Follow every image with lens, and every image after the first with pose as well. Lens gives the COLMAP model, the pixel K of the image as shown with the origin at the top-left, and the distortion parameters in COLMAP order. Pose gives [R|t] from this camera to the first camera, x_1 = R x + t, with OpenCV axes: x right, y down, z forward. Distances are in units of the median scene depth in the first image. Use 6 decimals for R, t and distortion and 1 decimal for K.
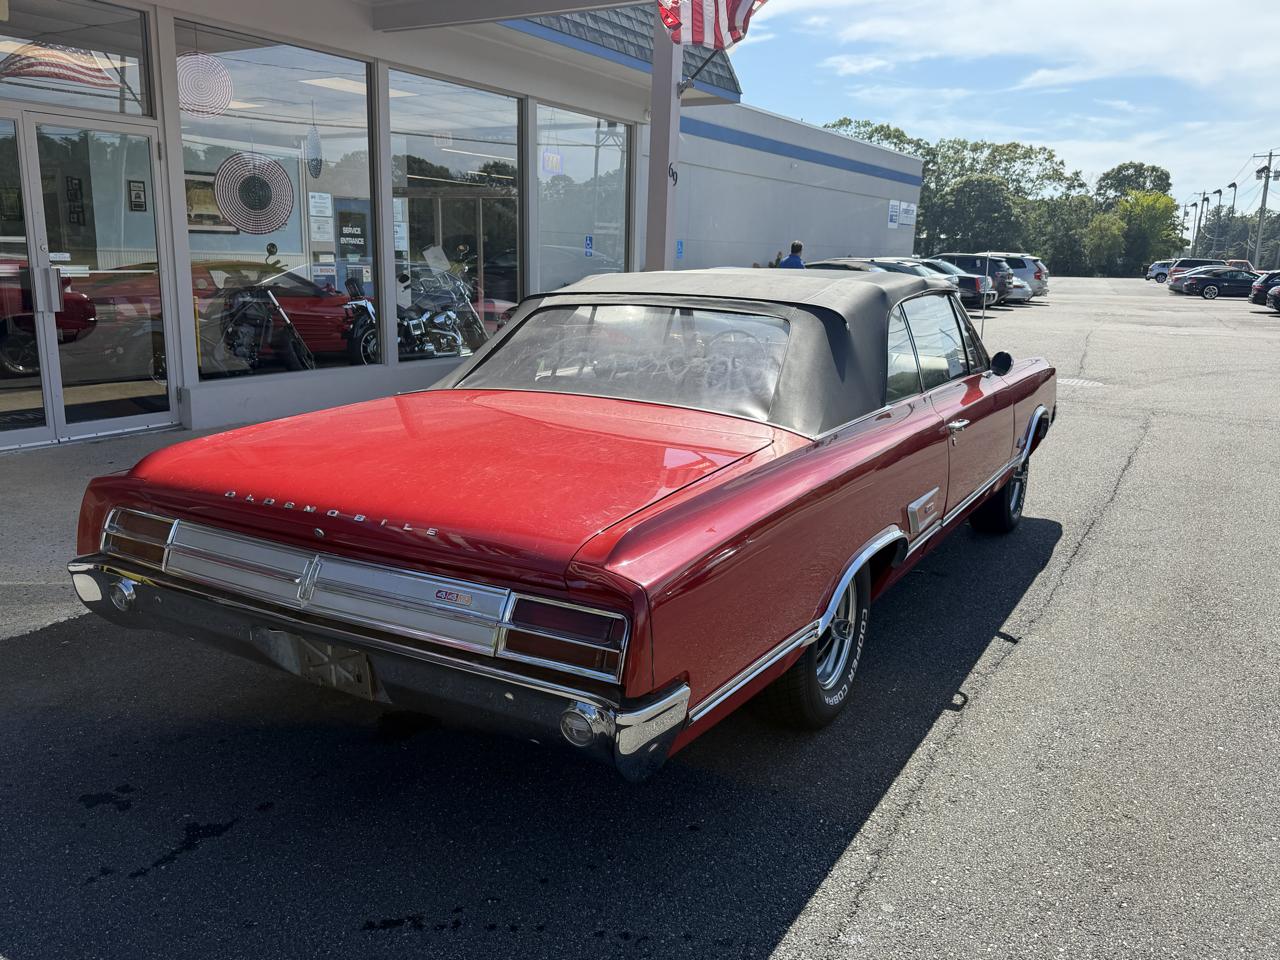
lens RADIAL K [[1034.5, 0, 640.0], [0, 1034.5, 480.0], [0, 0, 1]] dist [0.062233, -0.080575]
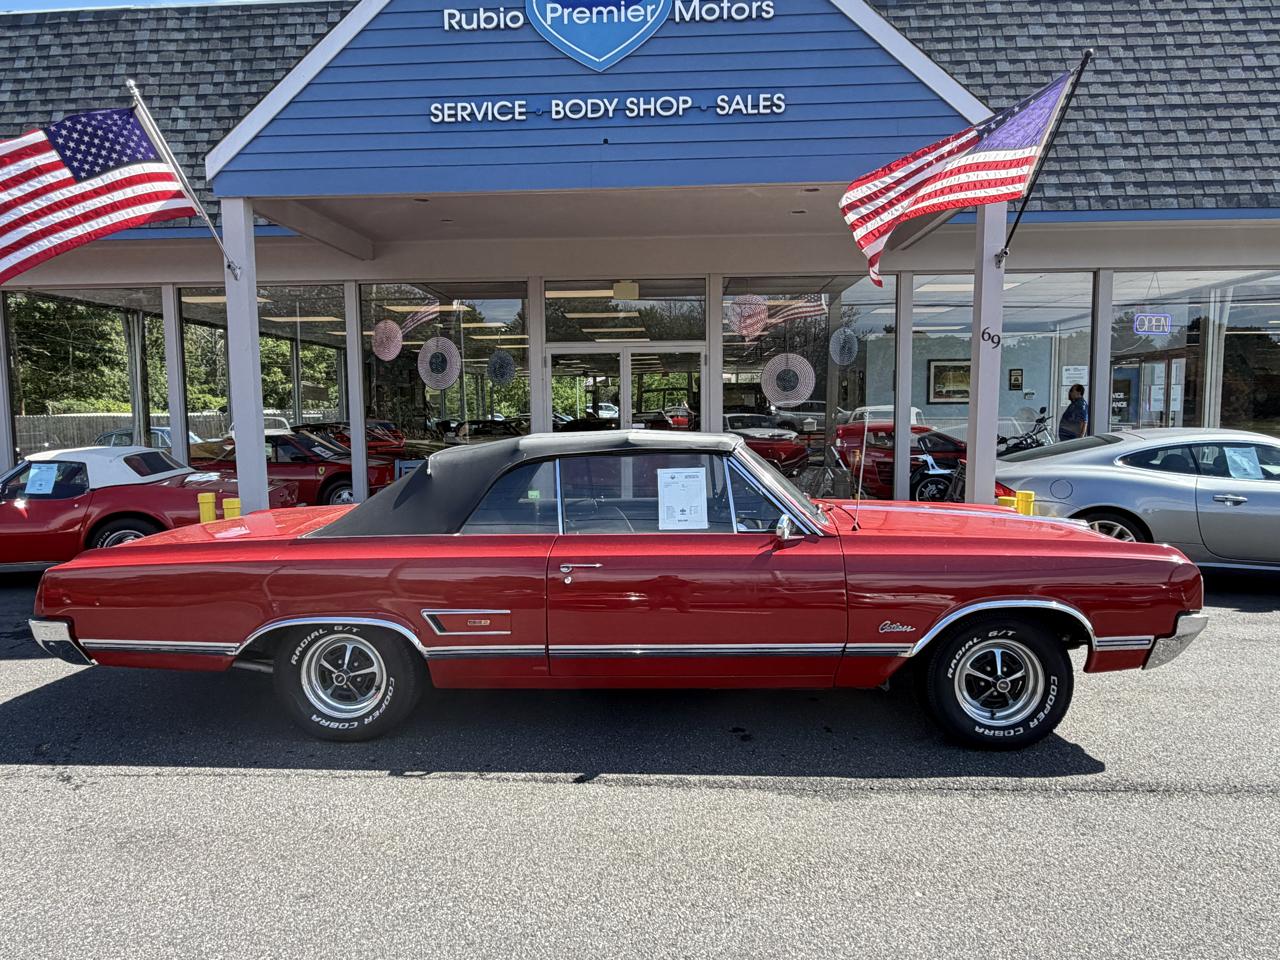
lens RADIAL K [[822.1, 0, 640.0], [0, 822.1, 480.0], [0, 0, 1]] dist [-0.001643, 0.001262]
pose [[0.462963, 0.047862, -0.885084, 0.428787], [-0.170384, 0.984724, -0.035873, -0.047396], [0.869847, 0.167412, 0.464046, 0.244169]]
